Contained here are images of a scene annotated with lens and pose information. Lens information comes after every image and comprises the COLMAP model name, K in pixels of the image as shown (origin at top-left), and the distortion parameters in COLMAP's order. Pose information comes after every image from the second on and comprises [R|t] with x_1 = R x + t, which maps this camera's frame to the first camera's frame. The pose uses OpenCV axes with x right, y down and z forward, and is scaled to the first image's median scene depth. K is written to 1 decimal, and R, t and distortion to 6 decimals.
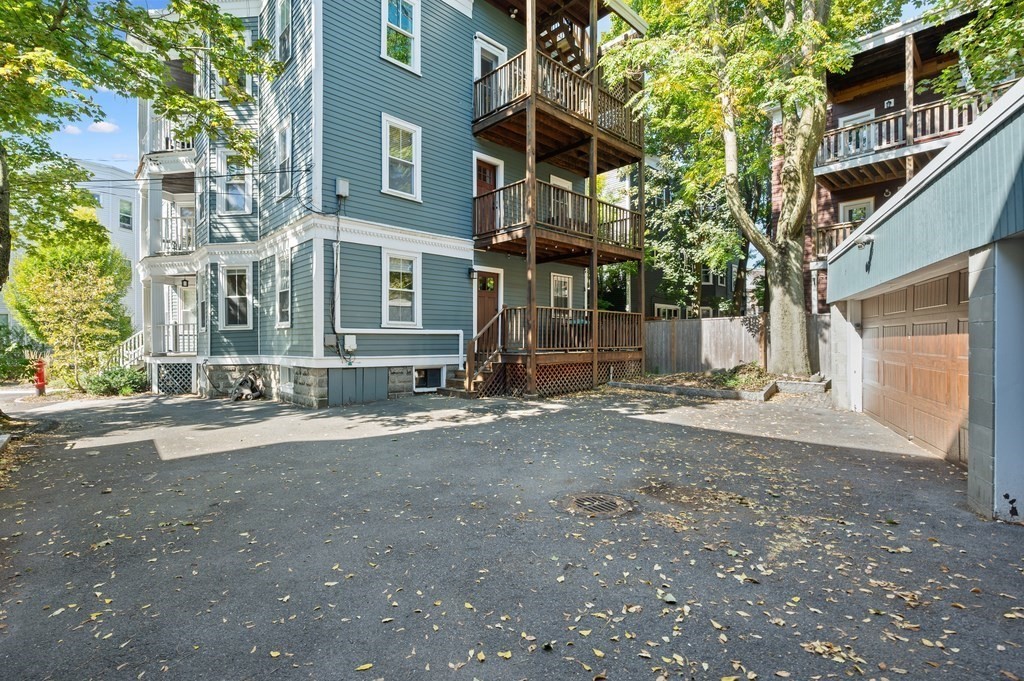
lens RADIAL K [[479.5, 0, 512.9], [0, 479.5, 341.5], [0, 0, 1]] dist [0.005314, -0.000137]
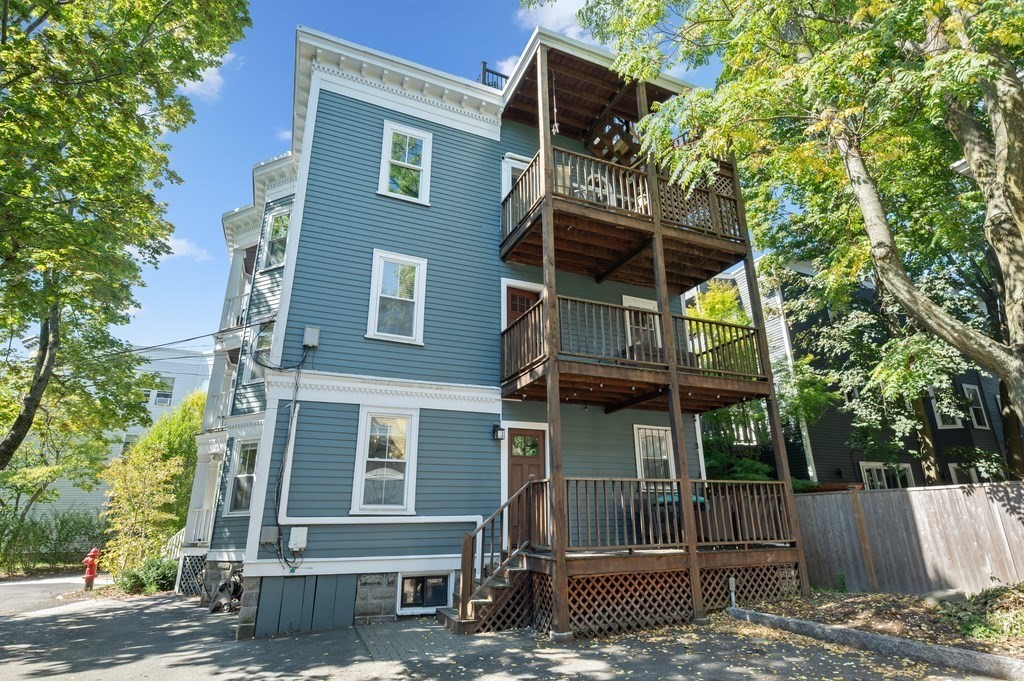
lens RADIAL K [[520.1, 0, 511.9], [0, 520.1, 340.8], [0, 0, 1]] dist [-0.002226, 0.000731]
pose [[0.935039, -0.117697, -0.334439, 0.212609], [0.005696, 0.948156, -0.317754, -0.023727], [0.354499, 0.295208, 0.887233, 0.272796]]
